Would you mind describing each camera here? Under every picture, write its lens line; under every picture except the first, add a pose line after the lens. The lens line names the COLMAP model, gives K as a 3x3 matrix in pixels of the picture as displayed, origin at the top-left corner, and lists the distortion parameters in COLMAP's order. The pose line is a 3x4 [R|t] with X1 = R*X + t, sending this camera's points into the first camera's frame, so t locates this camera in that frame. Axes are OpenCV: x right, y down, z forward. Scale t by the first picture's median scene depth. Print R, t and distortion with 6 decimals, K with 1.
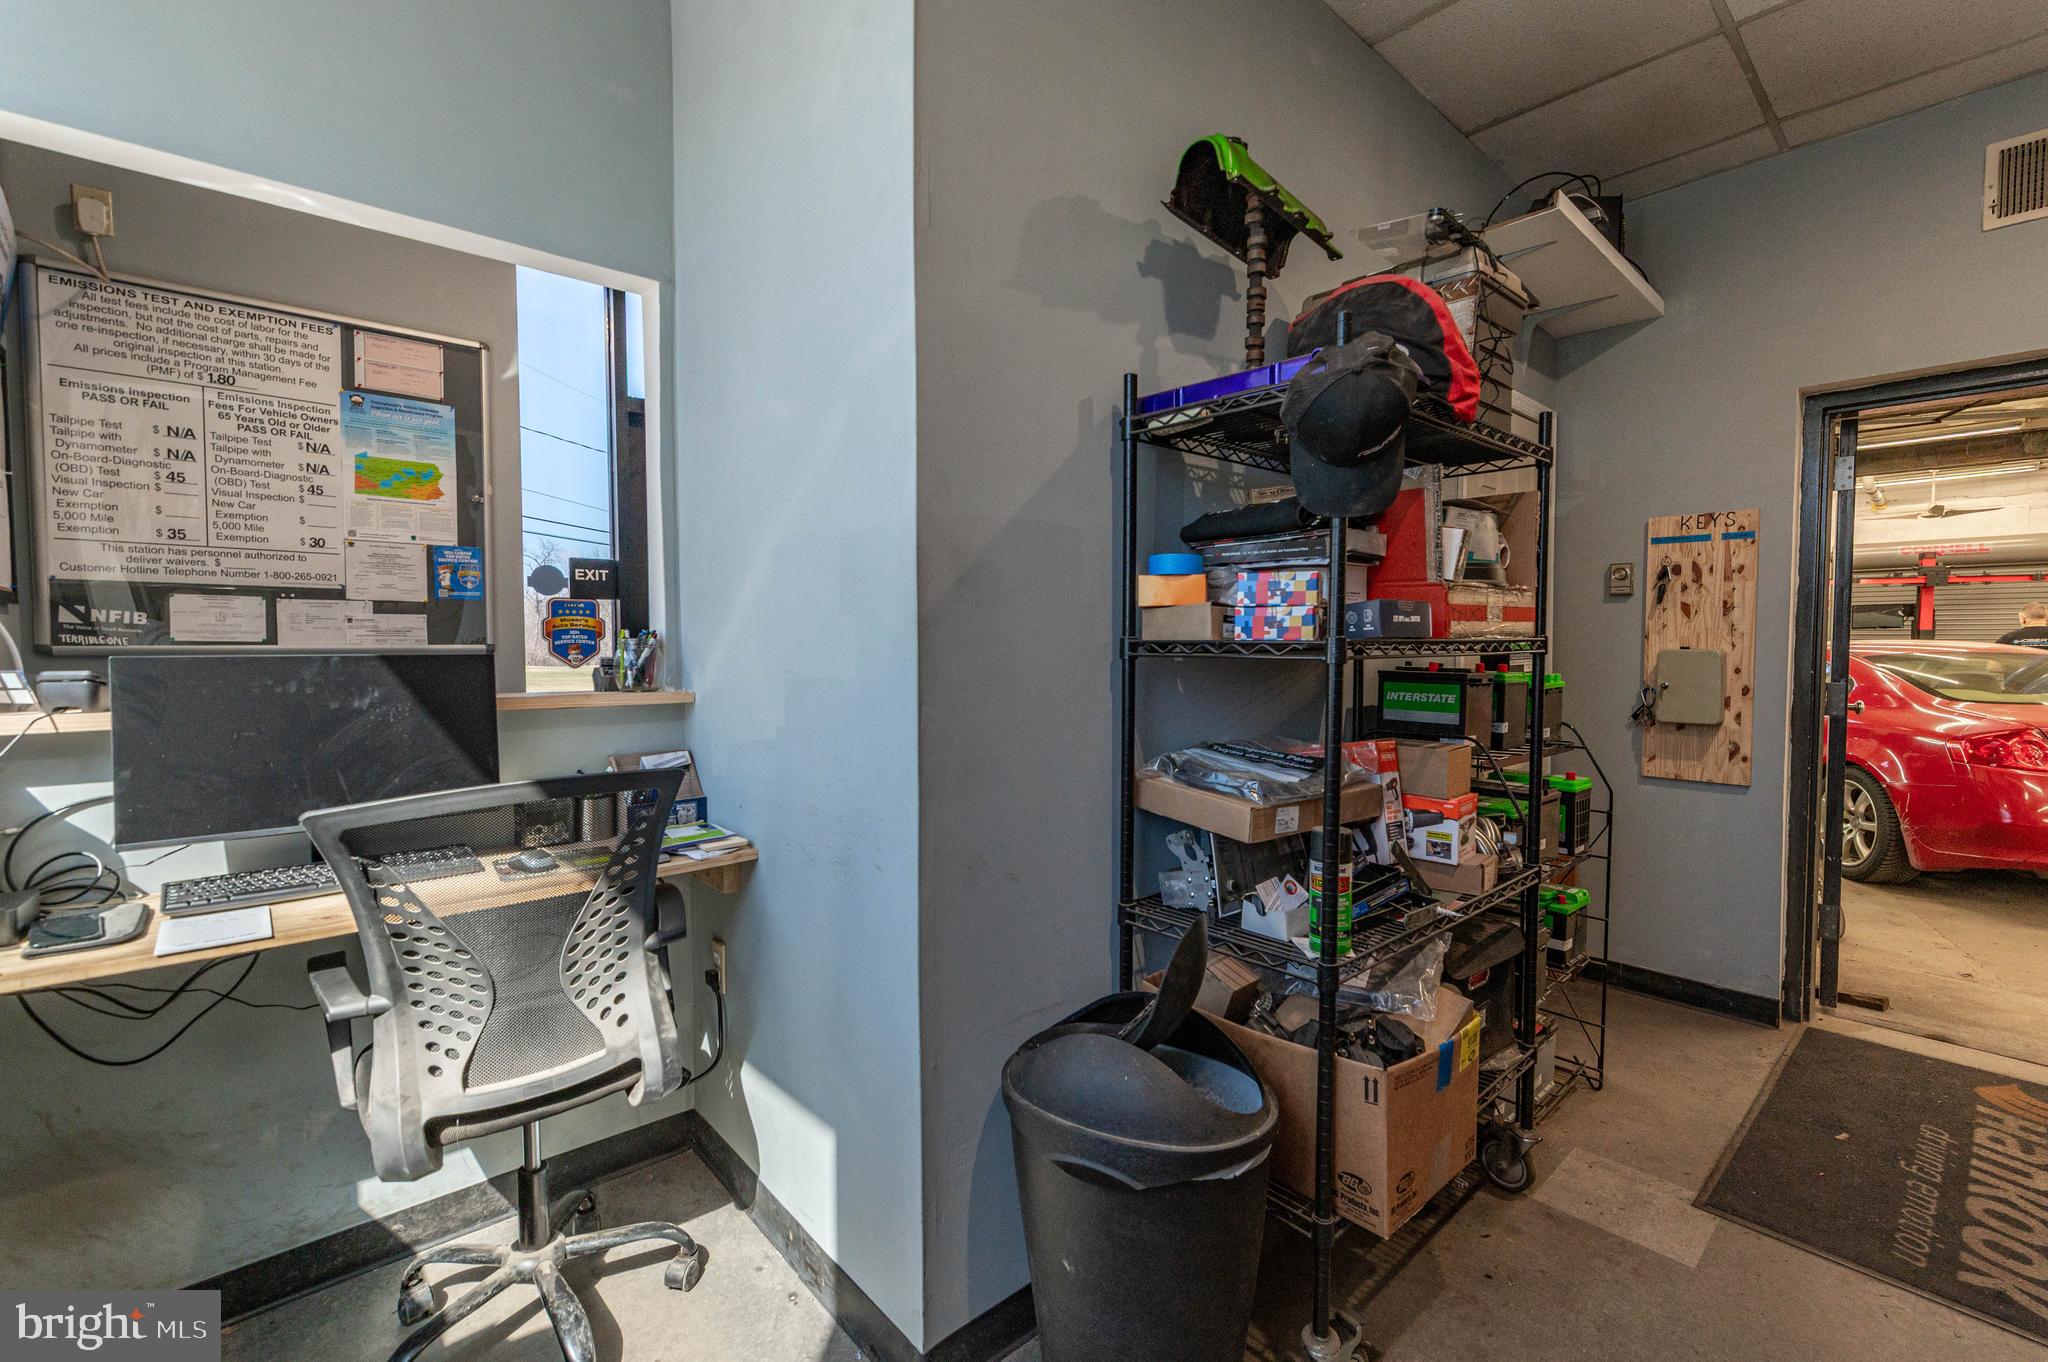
lens RADIAL K [[883.4, 0, 1022.2], [0, 883.4, 677.4], [0, 0, 1]] dist [0.003569, -0.000456]
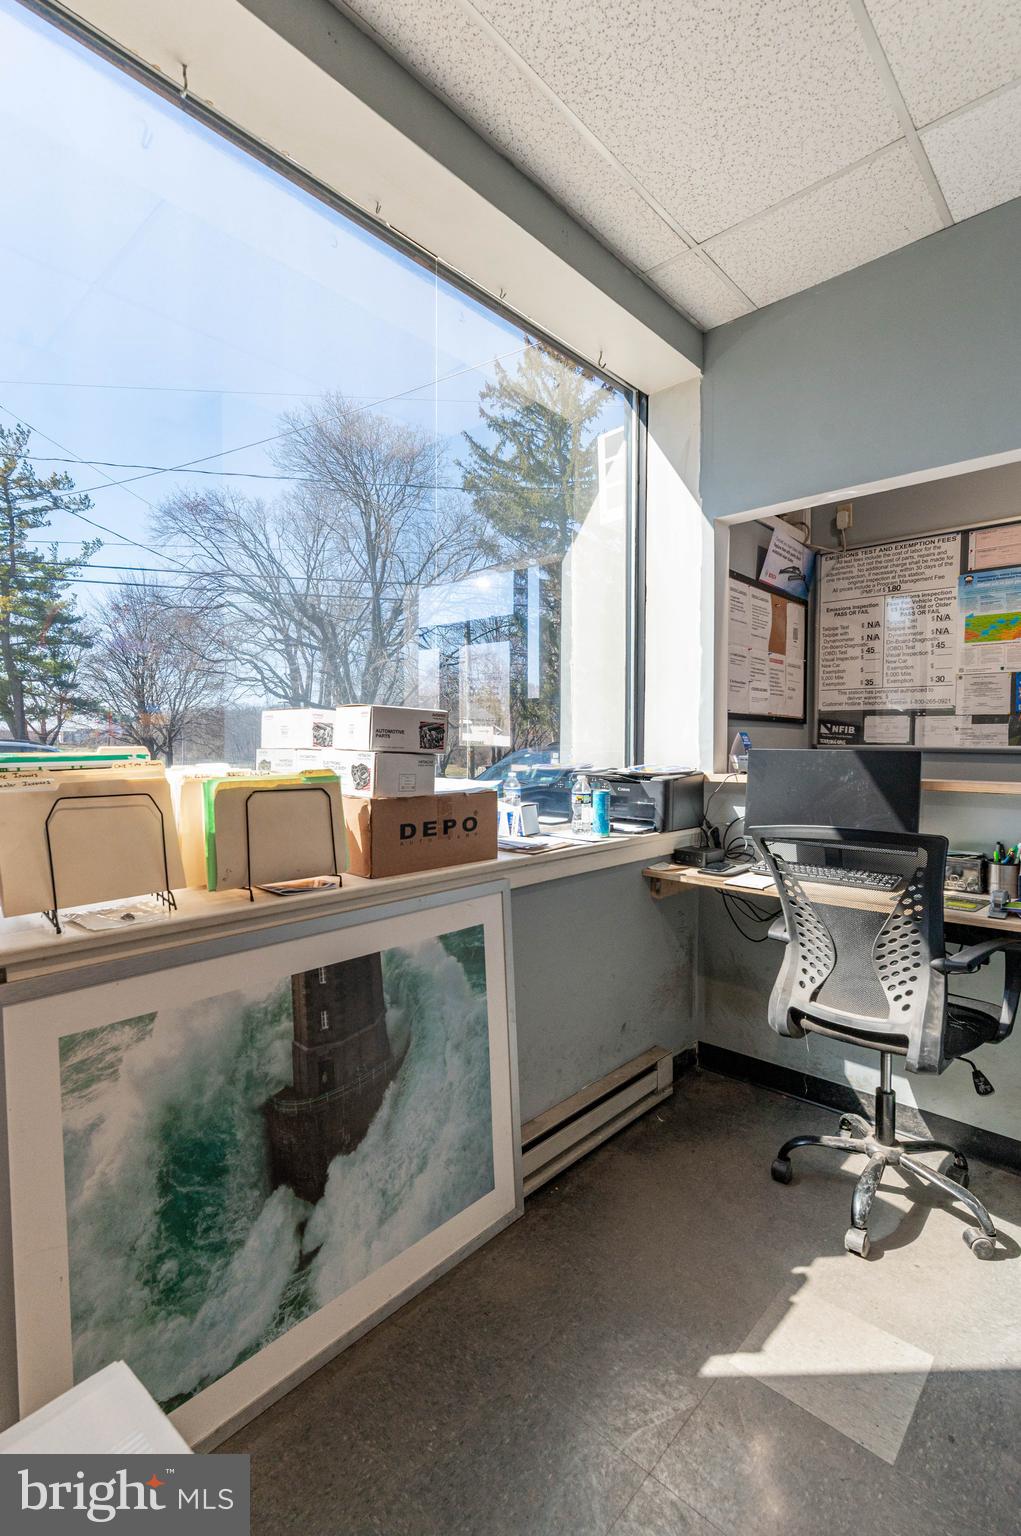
lens RADIAL K [[713.4, 0, 500.4], [0, 713.4, 754.1], [0, 0, 1]] dist [-0.009216, -0.001551]
pose [[0.089362, 0.017622, -0.995843, 0.400959], [-0.044016, 0.998937, 0.013727, -0.005401], [0.995026, 0.042606, 0.090043, 0.145586]]
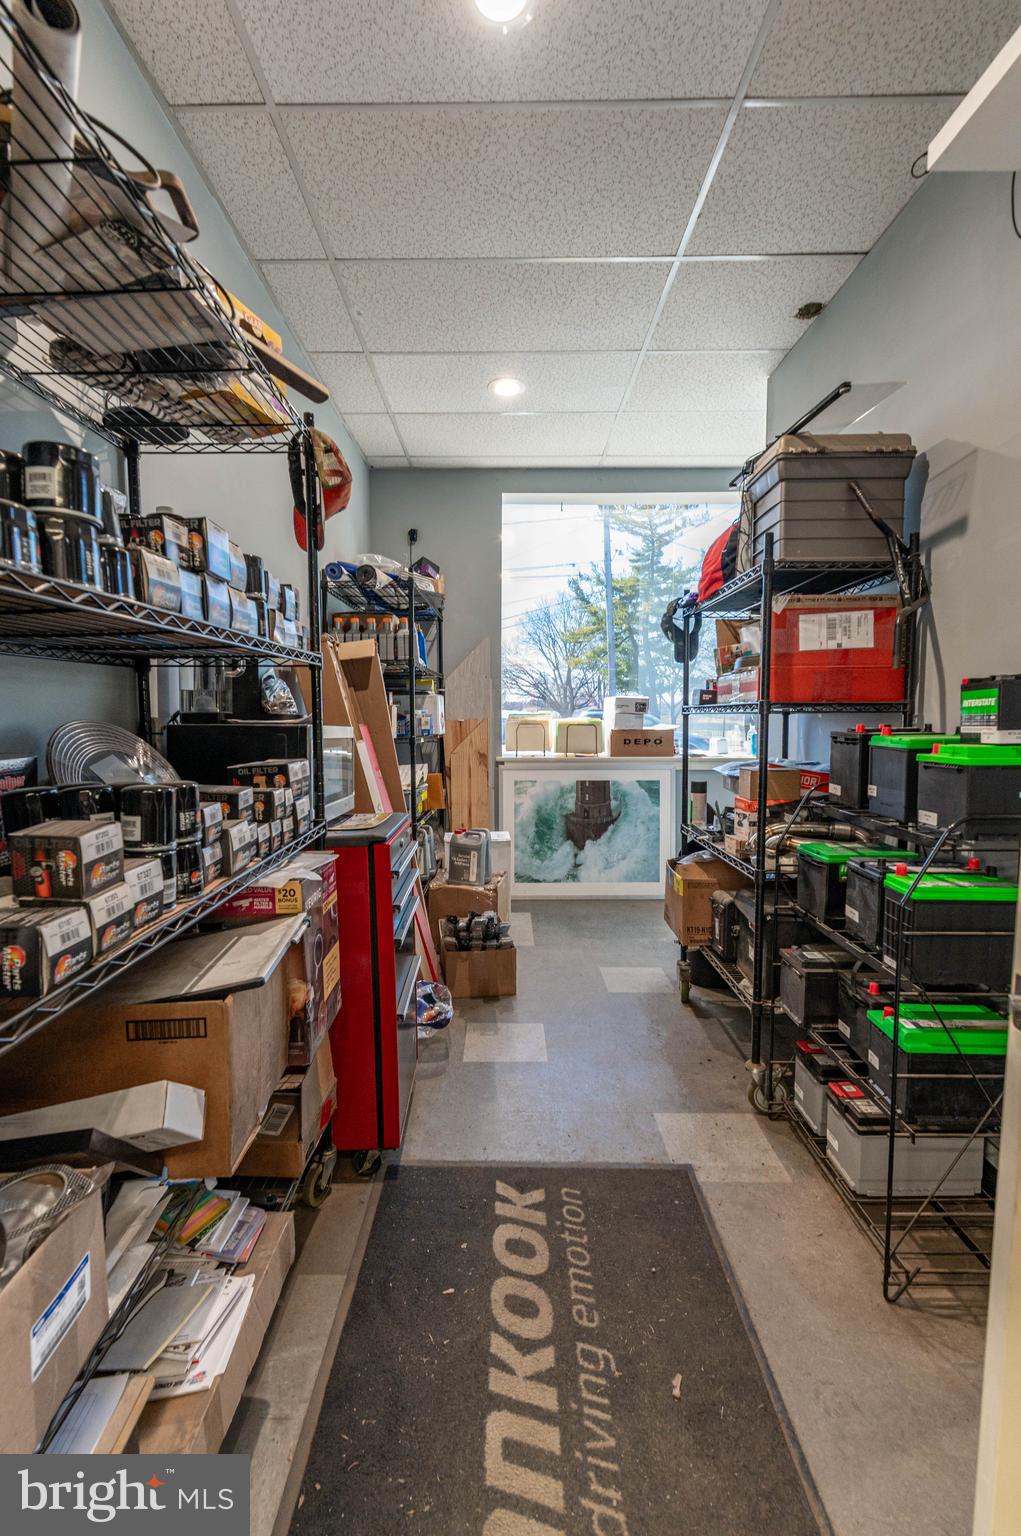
lens RADIAL K [[662.6, 0, 509.7], [0, 662.6, 767.5], [0, 0, 1]] dist [0.003569, -0.000456]
pose [[-0.666403, 0.056789, -0.743426, 1.317463], [-0.034463, 0.993683, 0.106798, -0.029562], [0.744795, 0.096791, -0.660237, 1.145386]]
